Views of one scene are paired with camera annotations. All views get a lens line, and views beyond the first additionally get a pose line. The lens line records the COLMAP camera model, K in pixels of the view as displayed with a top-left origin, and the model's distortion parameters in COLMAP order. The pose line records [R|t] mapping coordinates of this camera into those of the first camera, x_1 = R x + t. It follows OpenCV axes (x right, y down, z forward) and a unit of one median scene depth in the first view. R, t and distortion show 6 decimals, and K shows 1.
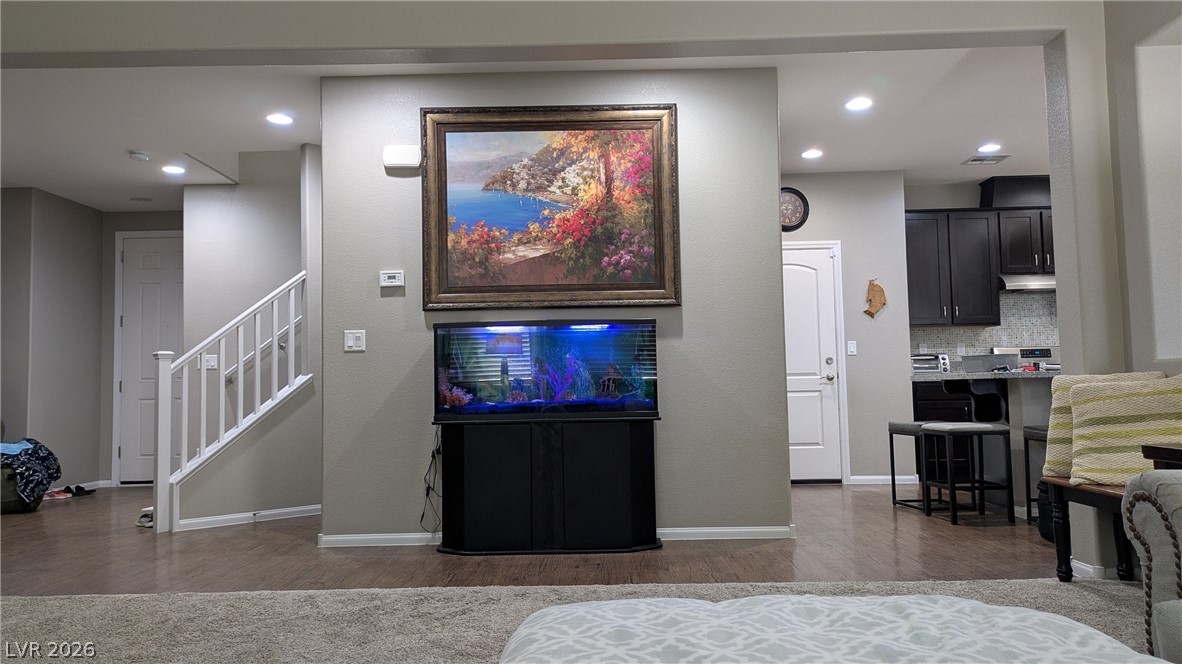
lens RADIAL K [[864.1, 0, 591.0], [0, 864.1, 332.0], [0, 0, 1]] dist [0.005587, 0.000627]
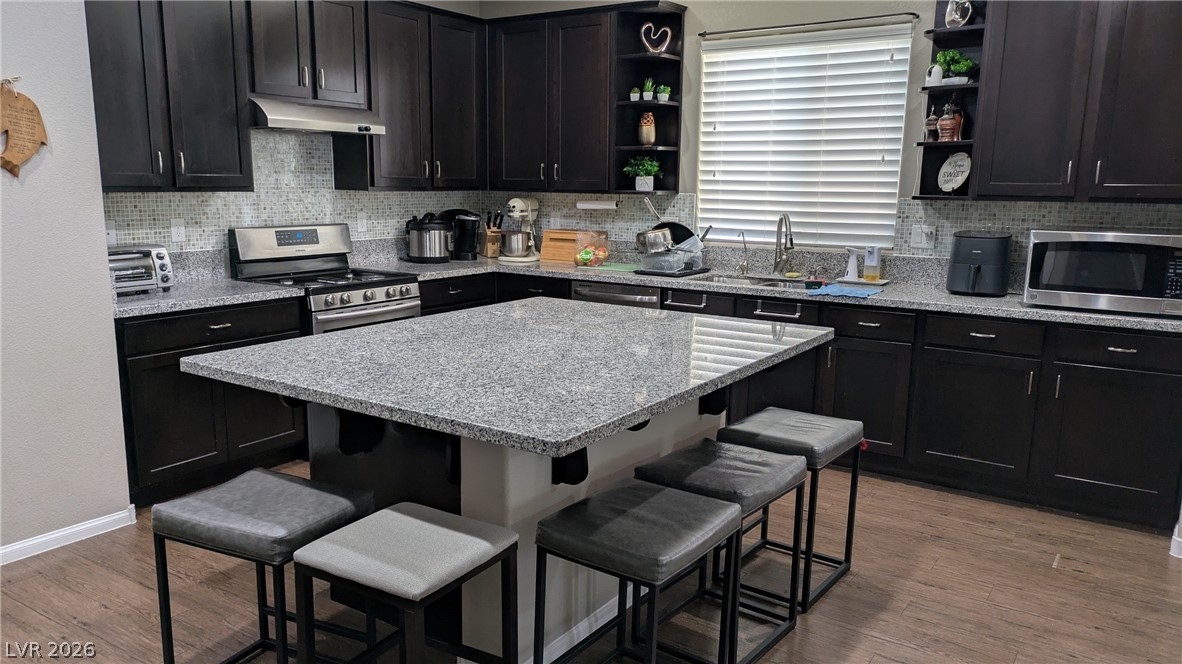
lens RADIAL K [[864.1, 0, 591.0], [0, 864.1, 332.0], [0, 0, 1]] dist [0.005587, 0.000627]
pose [[0.535462, -0.117992, 0.836276, 0.112881], [-0.074128, 0.979805, 0.185706, -0.038722], [-0.841300, -0.161431, 0.515902, 0.517554]]
